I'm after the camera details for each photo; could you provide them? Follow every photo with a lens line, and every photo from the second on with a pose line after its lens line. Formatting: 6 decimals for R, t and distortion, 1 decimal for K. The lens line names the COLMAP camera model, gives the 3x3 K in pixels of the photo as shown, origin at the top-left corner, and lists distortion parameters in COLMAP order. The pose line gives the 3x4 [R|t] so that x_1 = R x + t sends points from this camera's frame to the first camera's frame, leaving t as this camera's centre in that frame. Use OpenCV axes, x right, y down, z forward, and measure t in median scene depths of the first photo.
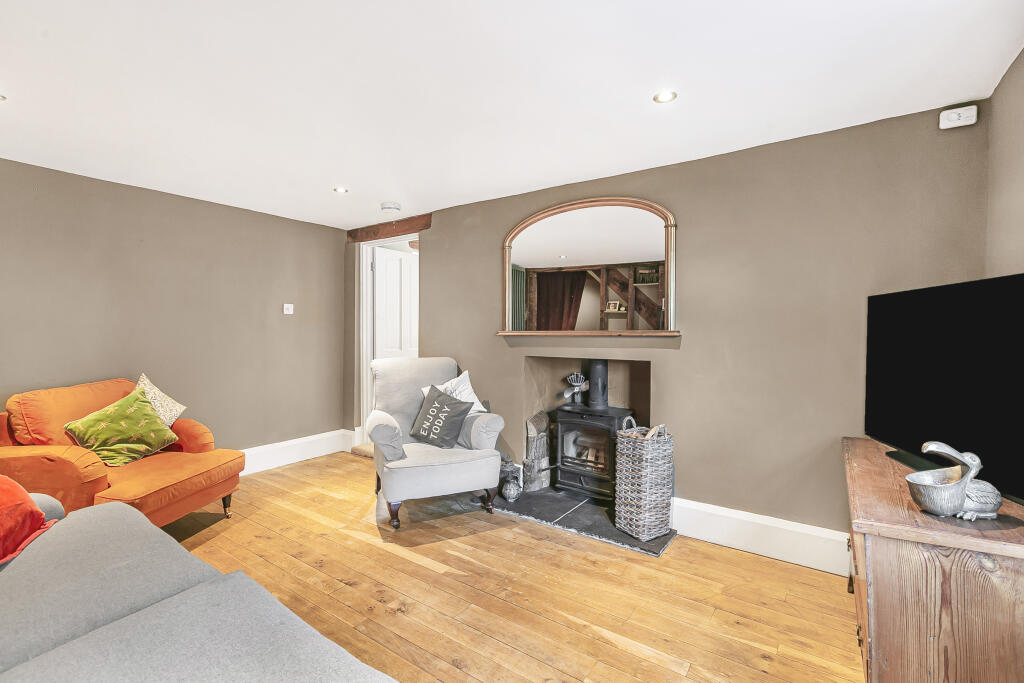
lens RADIAL K [[468.4, 0, 507.8], [0, 468.4, 352.6], [0, 0, 1]] dist [0.002059, -0.000049]
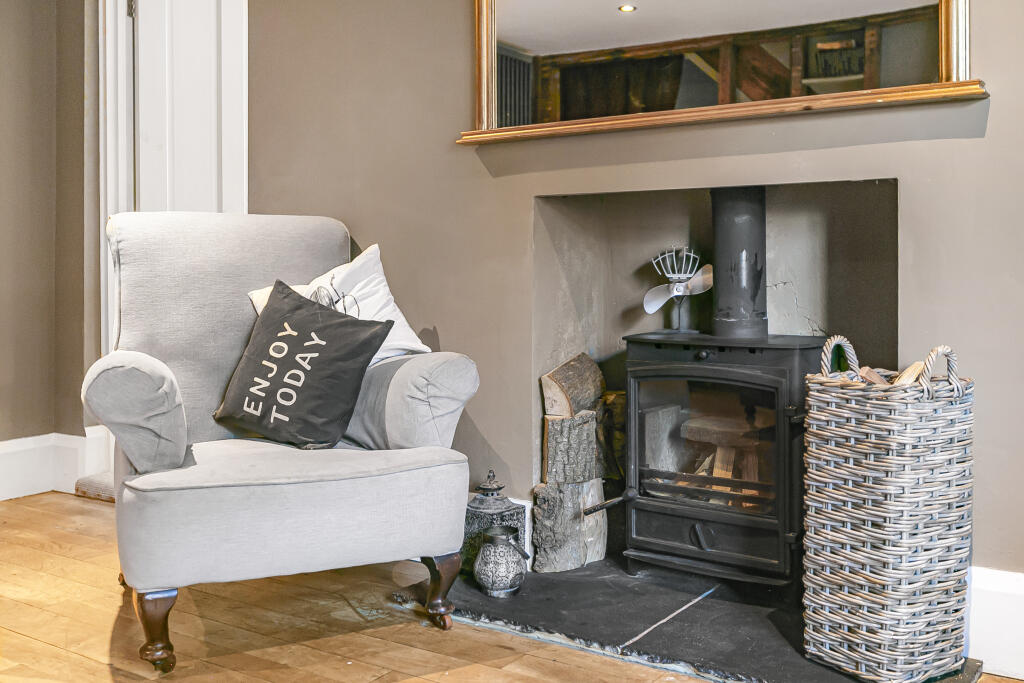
lens RADIAL K [[1011.3, 0, 513.4], [0, 1011.3, 336.2], [0, 0, 1]] dist [-0.003991, 0.000000]
pose [[0.999736, -0.007157, 0.021817, 0.002302], [0.007368, 0.999926, -0.009634, 0.128003], [-0.021747, 0.009792, 0.999716, 0.233829]]
